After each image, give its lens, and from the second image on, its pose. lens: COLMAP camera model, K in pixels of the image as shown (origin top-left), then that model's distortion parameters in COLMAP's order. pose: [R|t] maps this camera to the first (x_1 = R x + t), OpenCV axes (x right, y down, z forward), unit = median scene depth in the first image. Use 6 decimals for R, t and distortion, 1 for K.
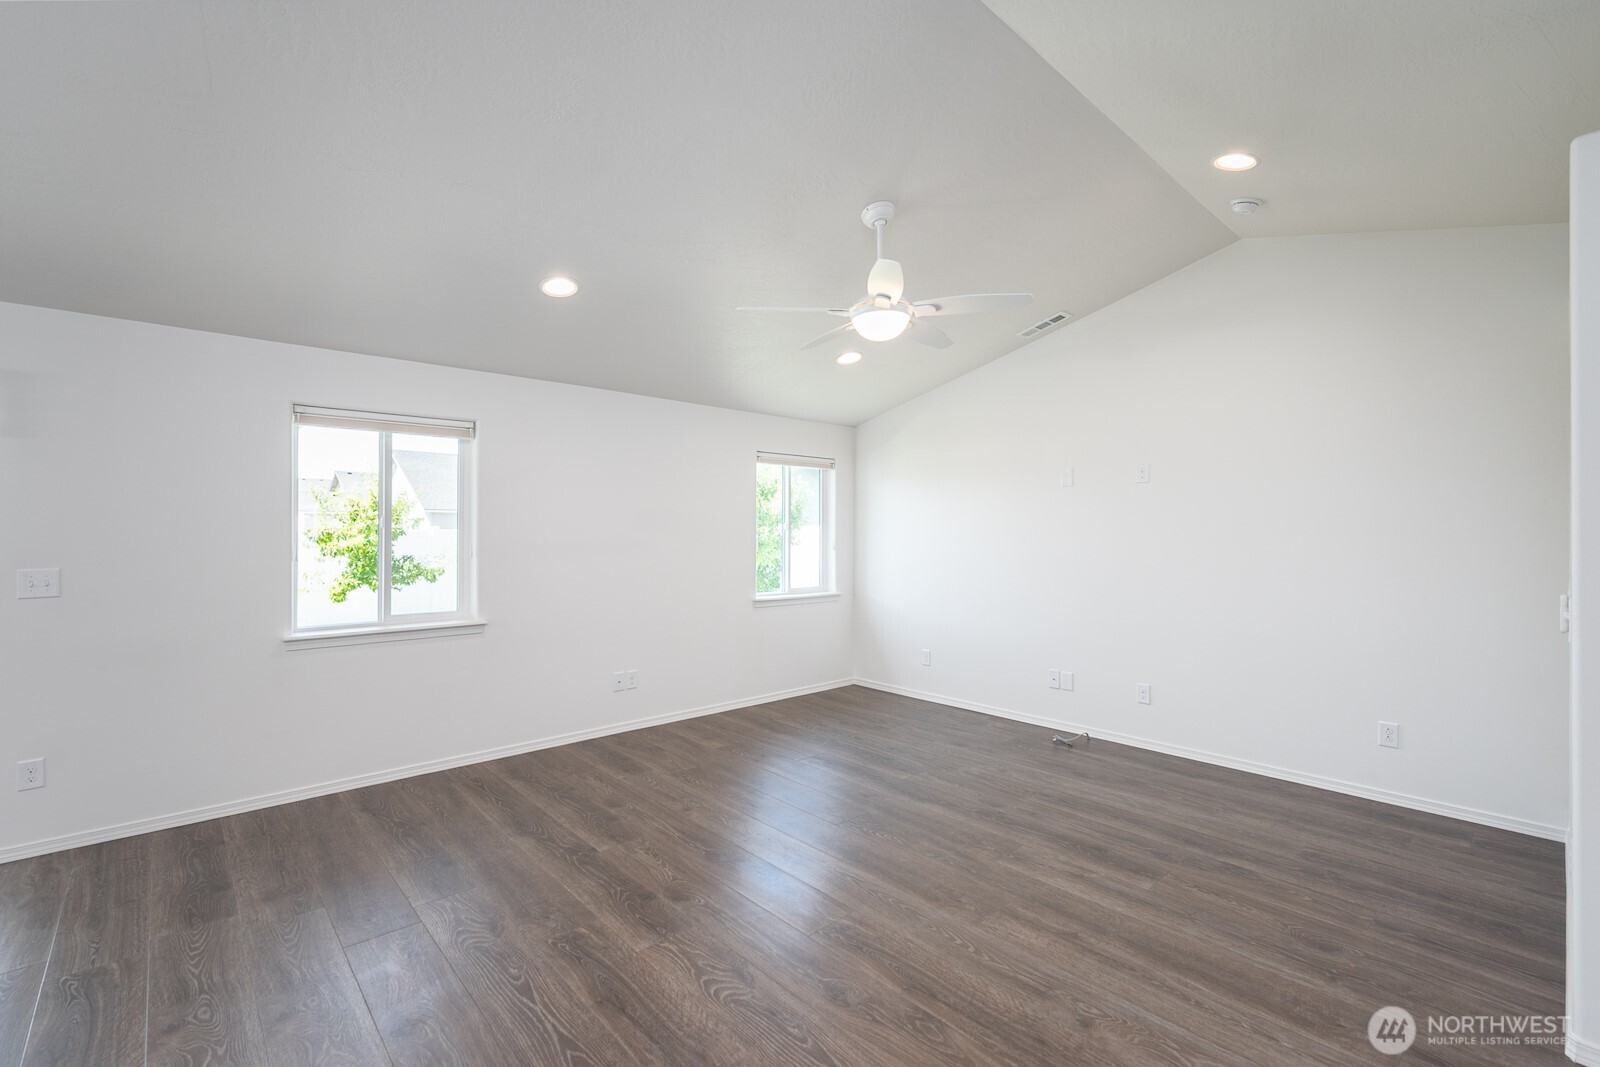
lens RADIAL K [[694.1, 0, 785.7], [0, 694.1, 522.9], [0, 0, 1]] dist [-0.000980, 0.000652]
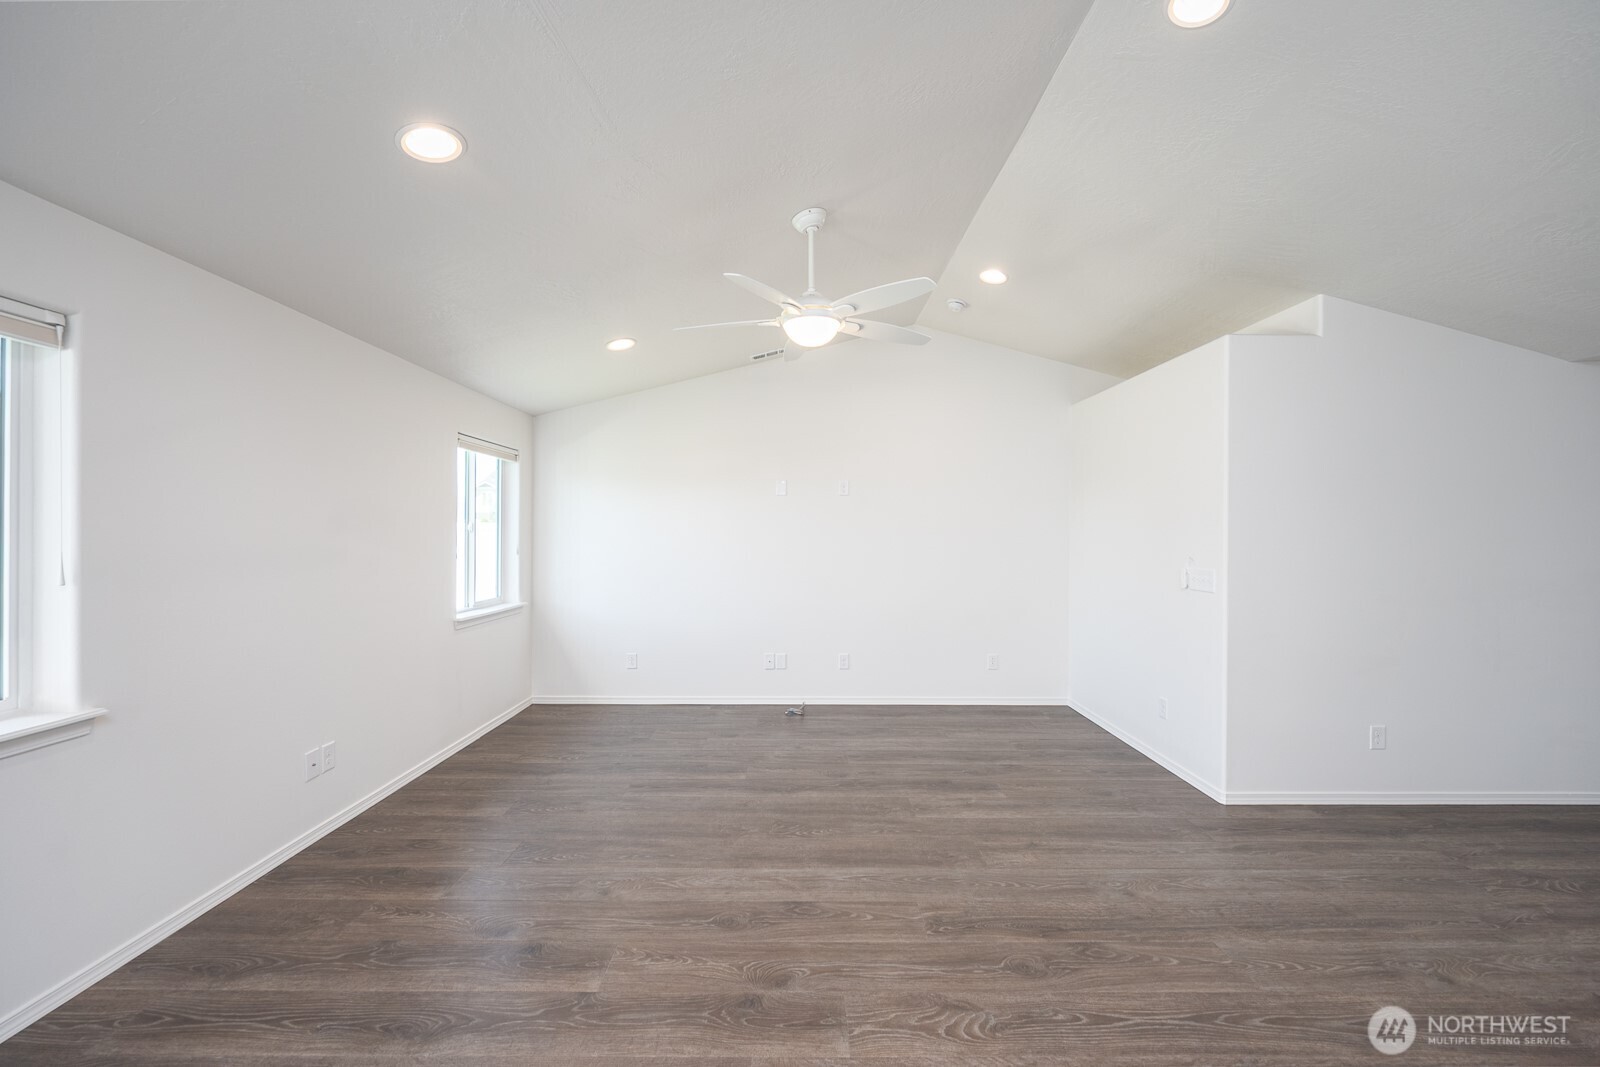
lens RADIAL K [[637.5, 0, 787.3], [0, 637.5, 545.1], [0, 0, 1]] dist [-0.007148, 0.001190]
pose [[0.664102, -0.013712, 0.747516, -0.560139], [-0.013777, 0.999438, 0.030573, -0.004224], [-0.747515, -0.030603, 0.663540, 0.398332]]
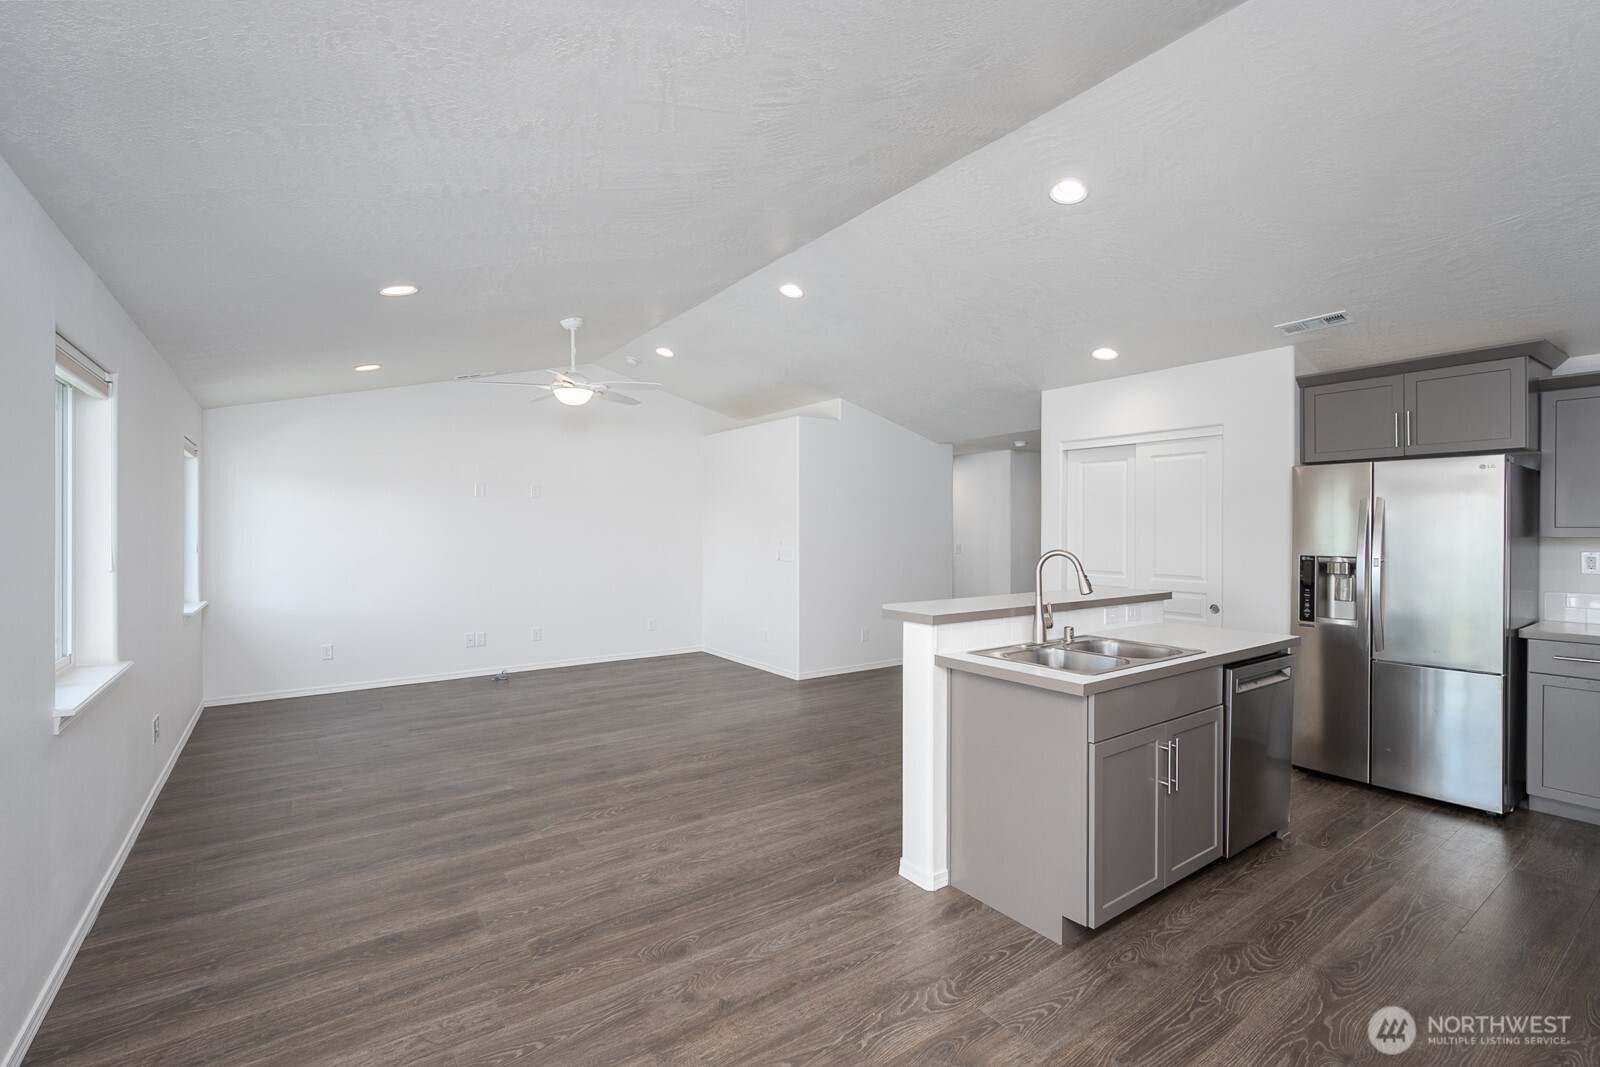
lens RADIAL K [[749.2, 0, 789.8], [0, 749.2, 531.0], [0, 0, 1]] dist [0.002260, -0.001593]
pose [[0.120109, -0.005832, 0.992744, -1.402160], [-0.014176, 0.999871, 0.007589, -0.005993], [-0.992659, -0.014984, 0.120011, 0.319404]]
